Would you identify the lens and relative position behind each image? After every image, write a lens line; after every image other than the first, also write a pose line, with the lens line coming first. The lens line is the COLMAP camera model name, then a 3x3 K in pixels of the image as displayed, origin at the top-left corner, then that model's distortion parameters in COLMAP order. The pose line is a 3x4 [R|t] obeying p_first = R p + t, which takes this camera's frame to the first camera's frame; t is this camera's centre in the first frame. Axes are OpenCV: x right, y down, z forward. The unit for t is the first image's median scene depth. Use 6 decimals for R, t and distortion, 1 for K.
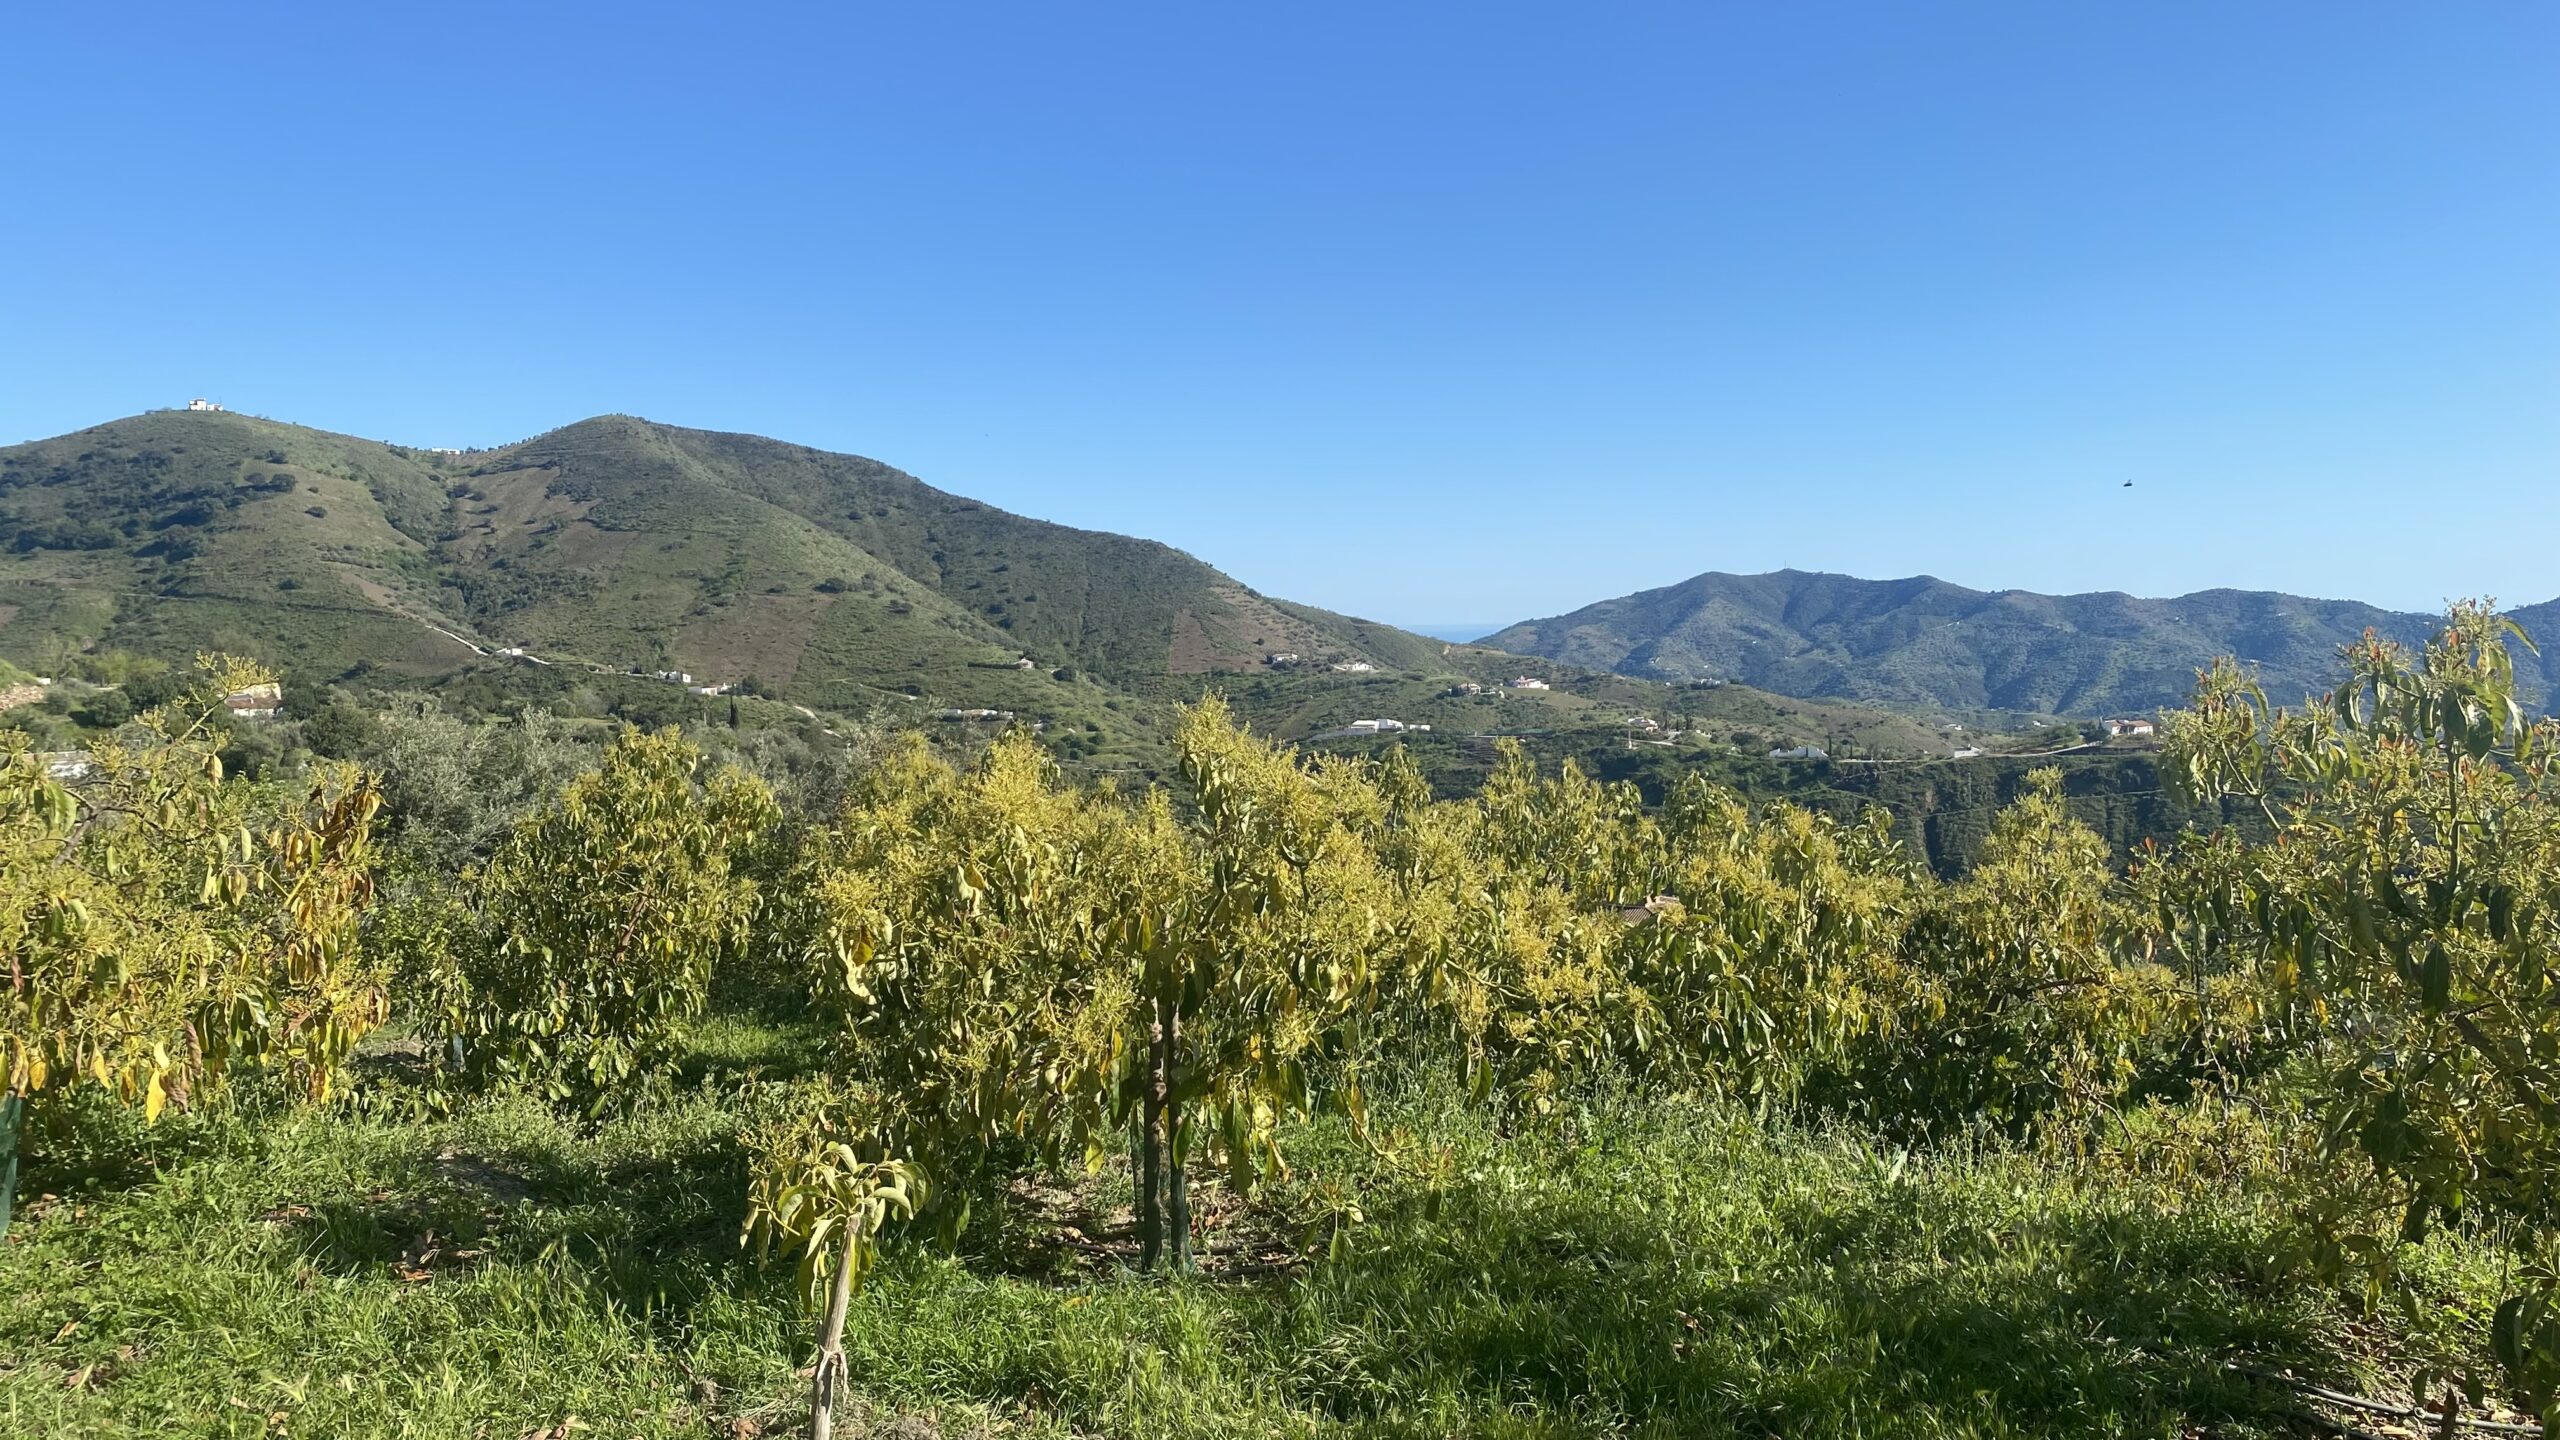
lens RADIAL K [[1950.1, 0, 1257.4], [0, 1950.1, 703.5], [0, 0, 1]] dist [0.029958, -0.038232]
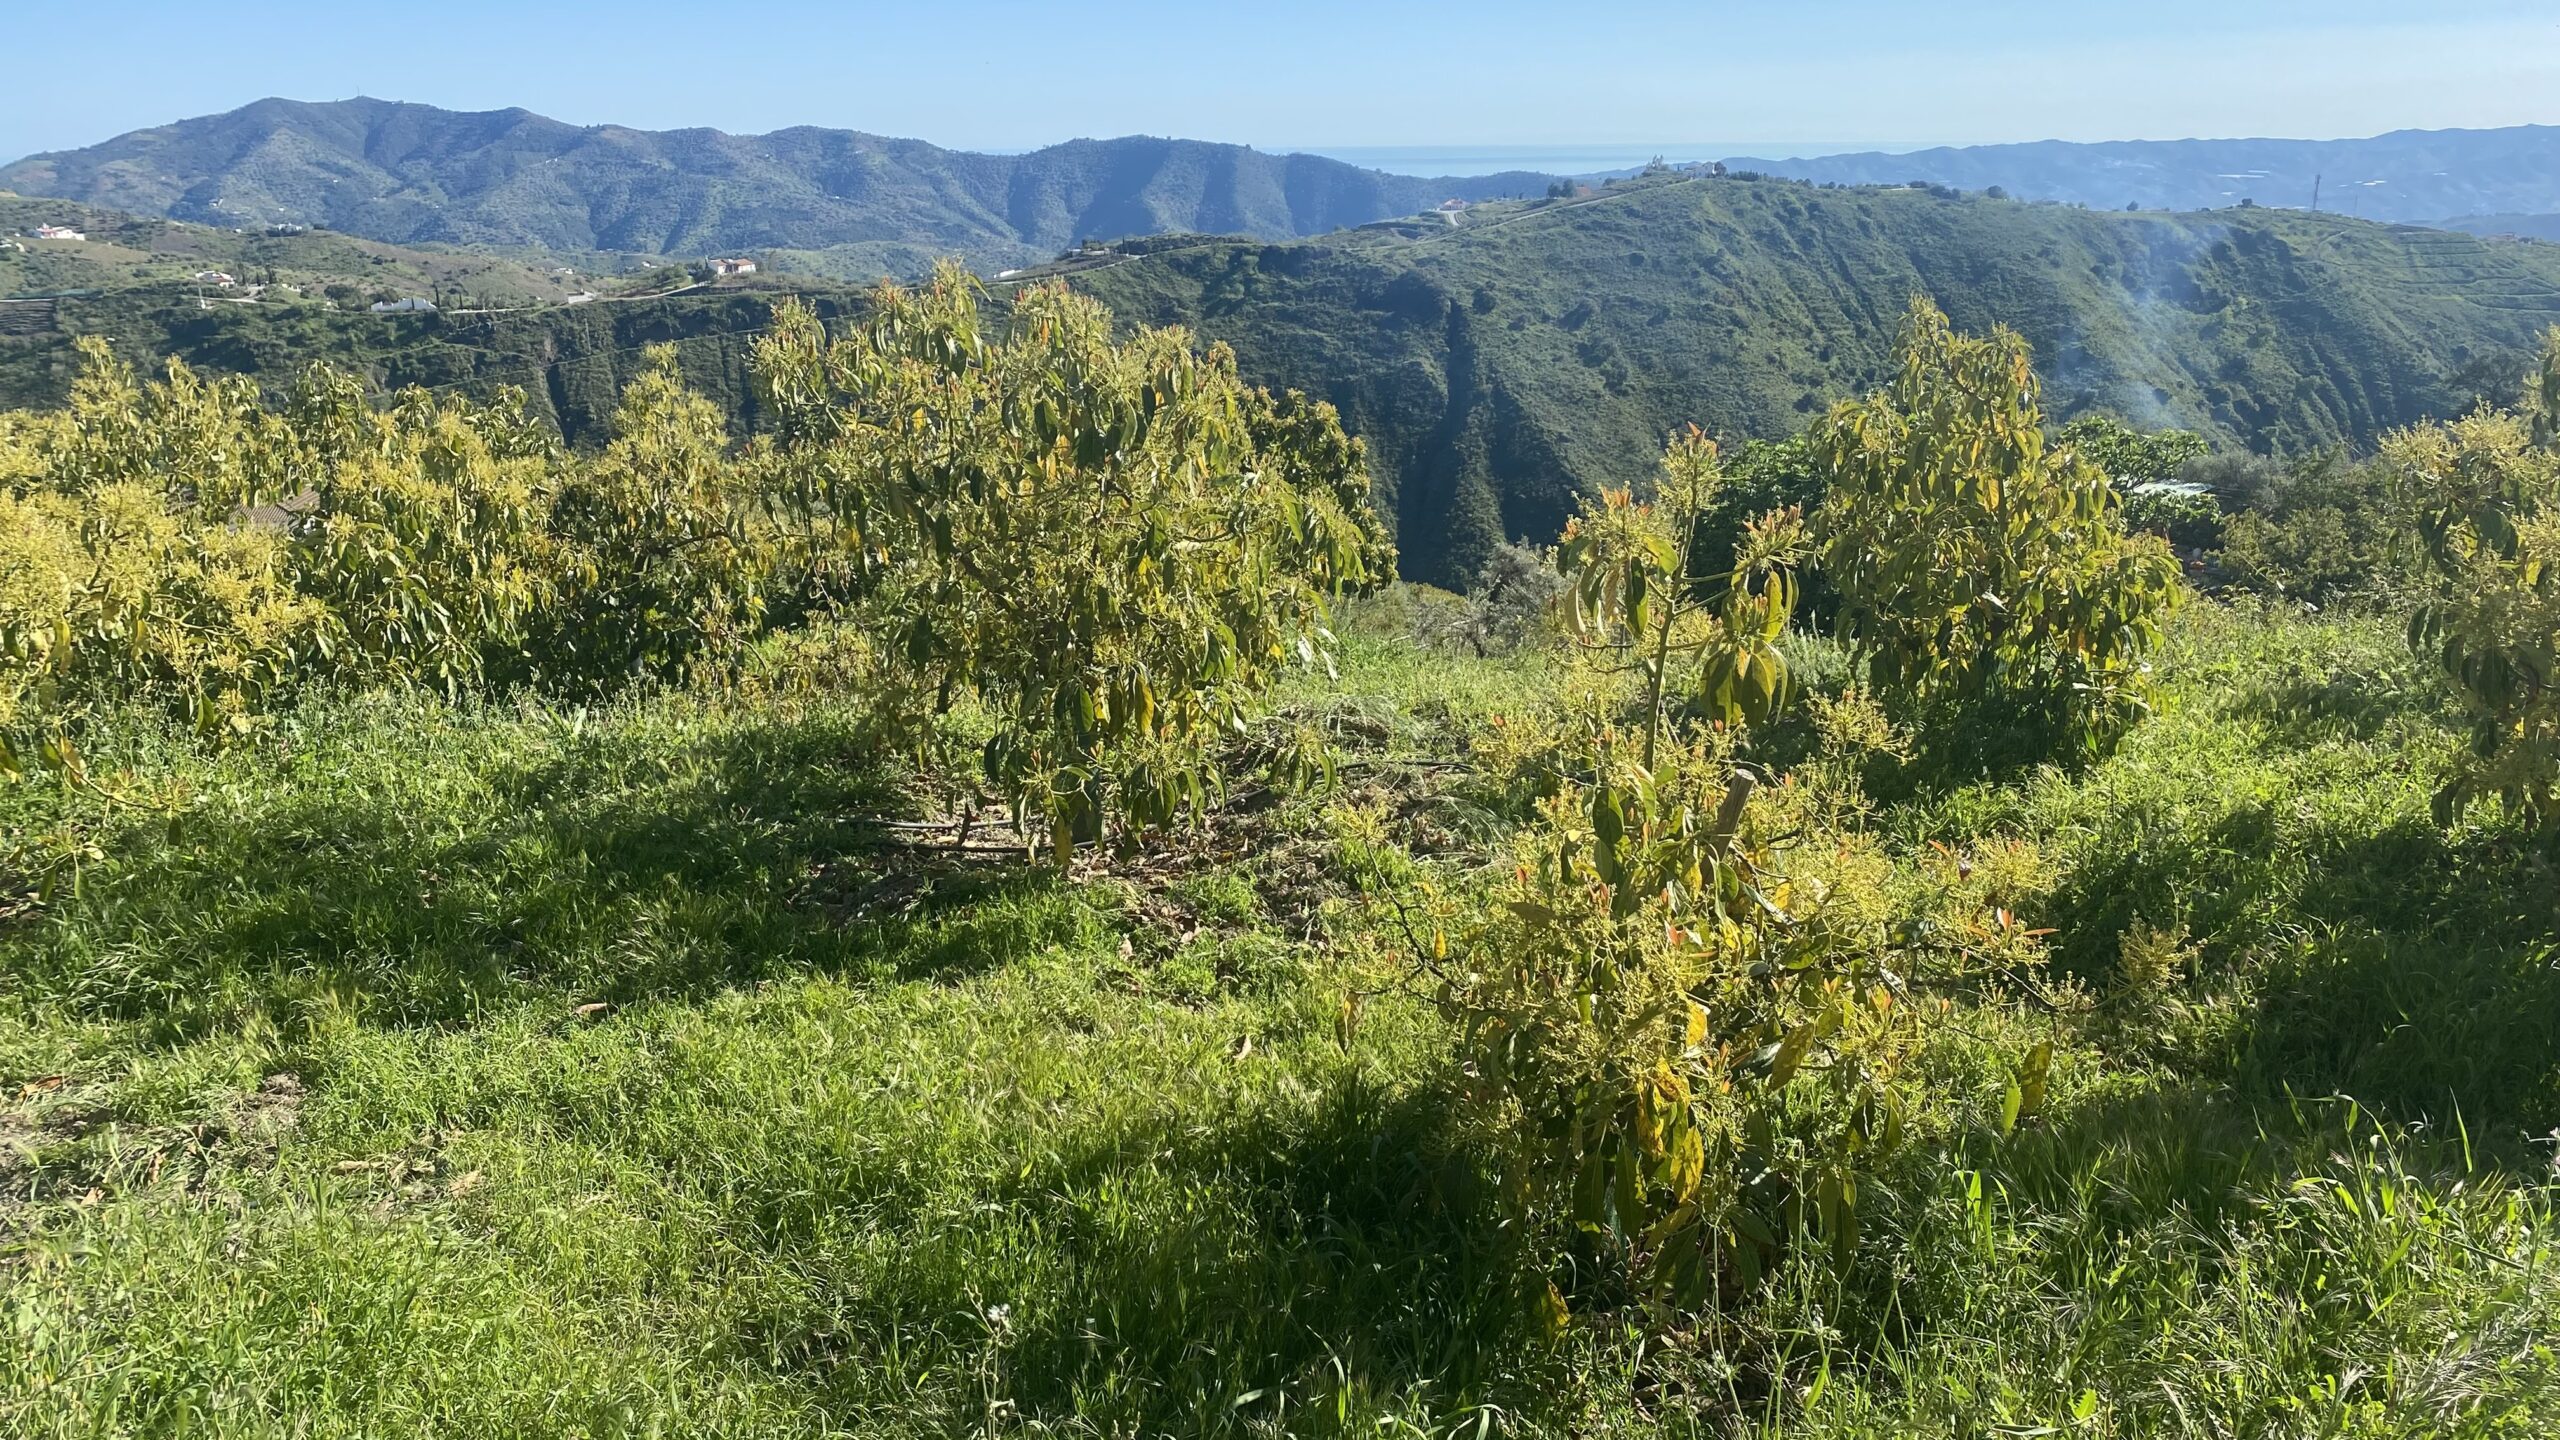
lens RADIAL K [[1950.1, 0, 1269.1], [0, 1950.1, 754.6], [0, 0, 1]] dist [0.029958, -0.038232]
pose [[0.778428, -0.181143, 0.601031, -0.075654], [0.023357, 0.965155, 0.260634, -0.051574], [-0.627300, -0.188846, 0.755534, -0.191671]]
